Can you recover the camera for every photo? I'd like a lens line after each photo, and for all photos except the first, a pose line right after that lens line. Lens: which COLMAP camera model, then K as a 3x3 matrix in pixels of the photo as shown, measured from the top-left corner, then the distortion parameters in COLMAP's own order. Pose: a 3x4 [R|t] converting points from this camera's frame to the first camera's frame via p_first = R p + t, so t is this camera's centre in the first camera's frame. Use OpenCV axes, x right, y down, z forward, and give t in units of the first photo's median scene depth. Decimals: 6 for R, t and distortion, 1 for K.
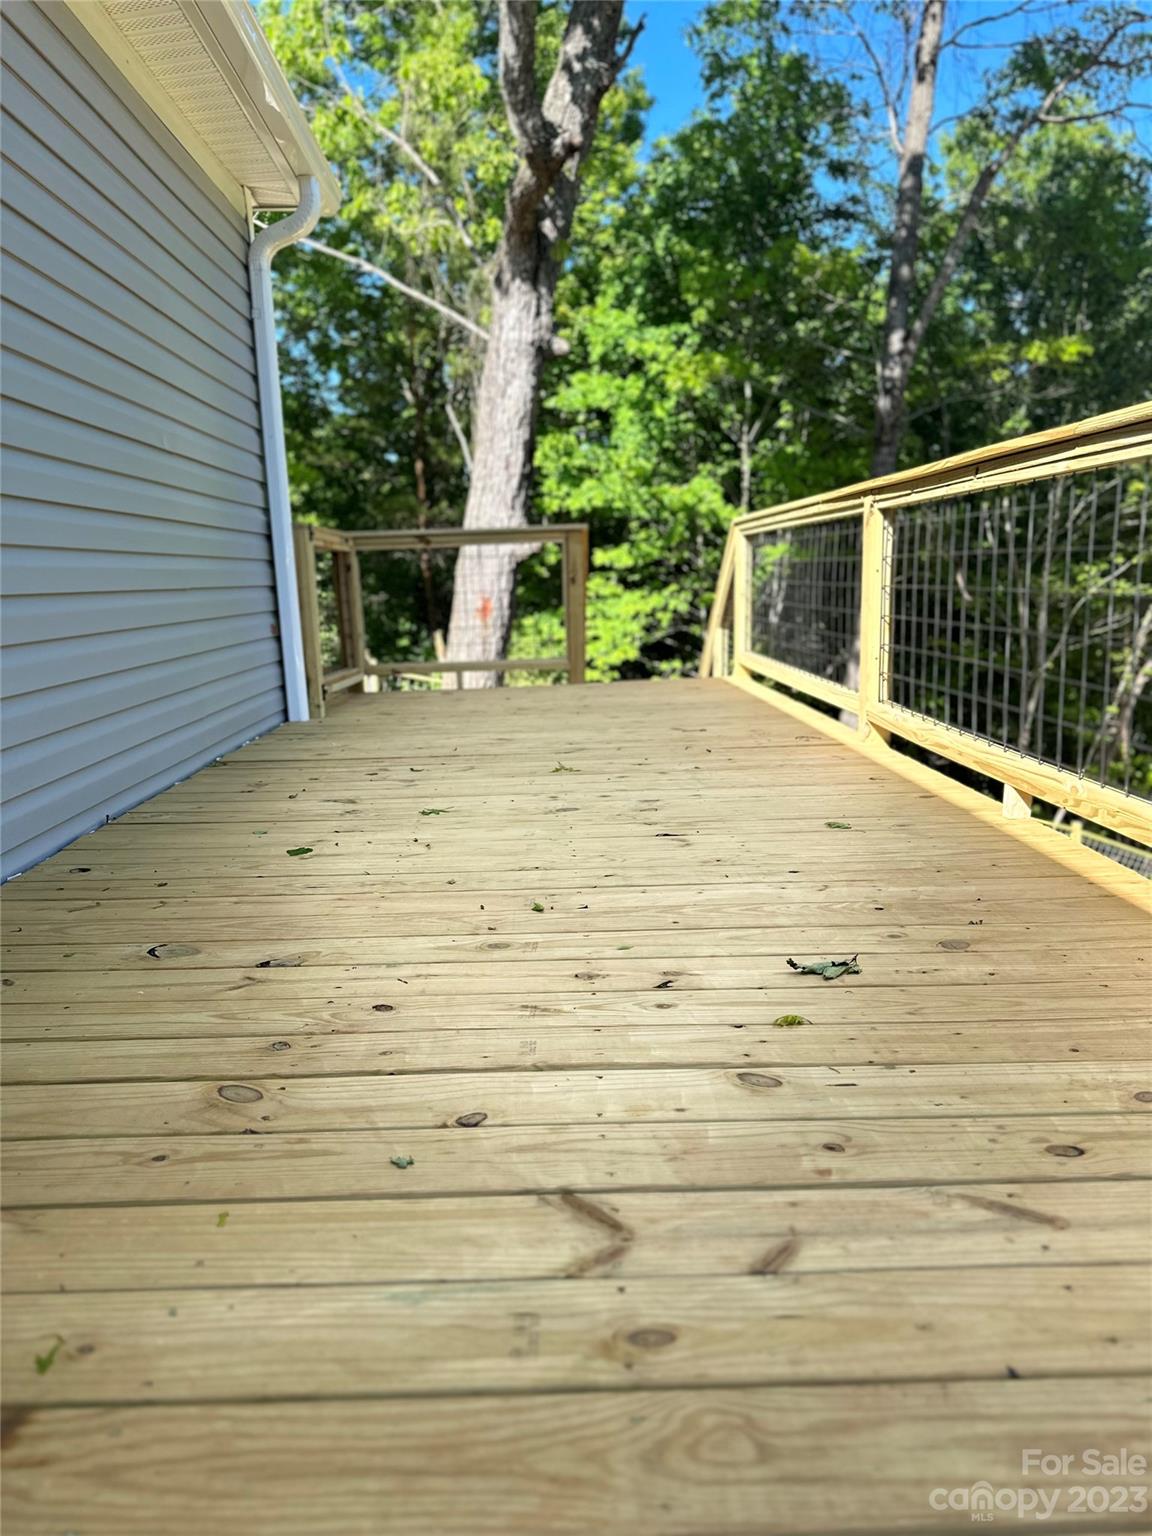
lens RADIAL K [[1103.6, 0, 576.0], [0, 1103.6, 768.0], [0, 0, 1]] dist [0.046669, -0.049938]
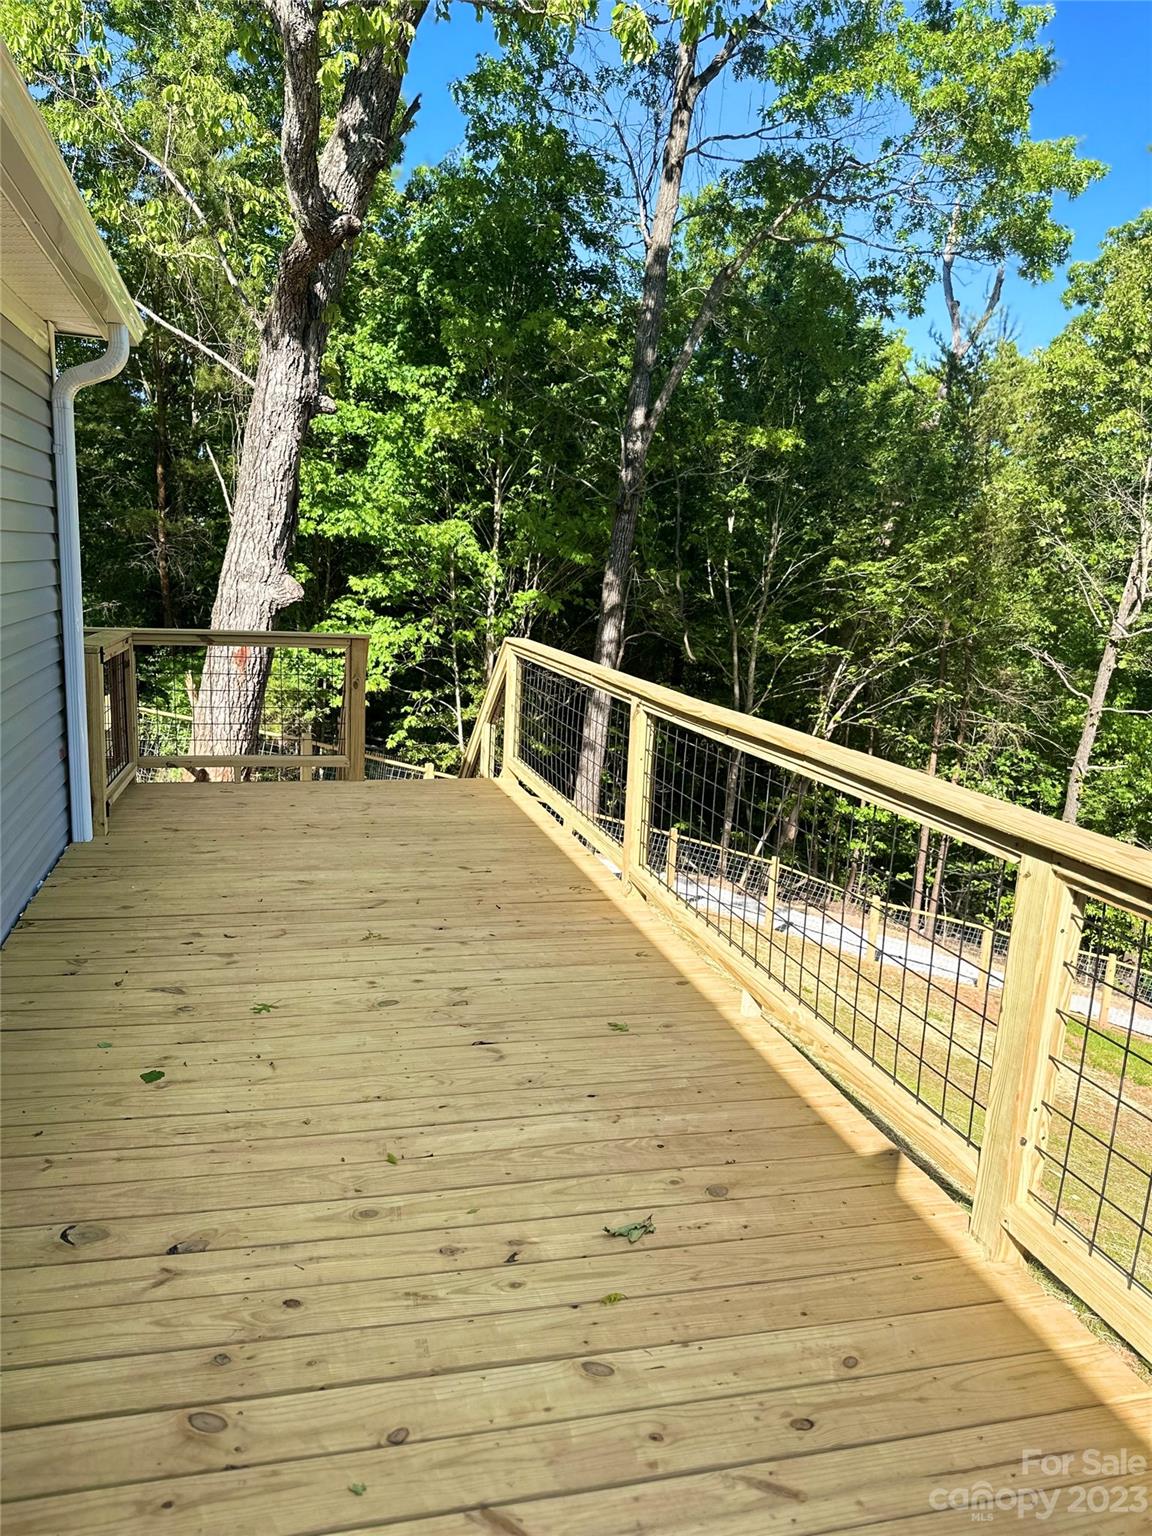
lens RADIAL K [[1099.8, 0, 576.0], [0, 1099.8, 768.0], [0, 0, 1]] dist [0.024795, -0.046099]
pose [[0.969490, 0.028387, 0.243481, -0.129005], [-0.032695, 0.999372, 0.013667, -0.288103], [-0.242940, -0.021211, 0.969809, -0.187221]]
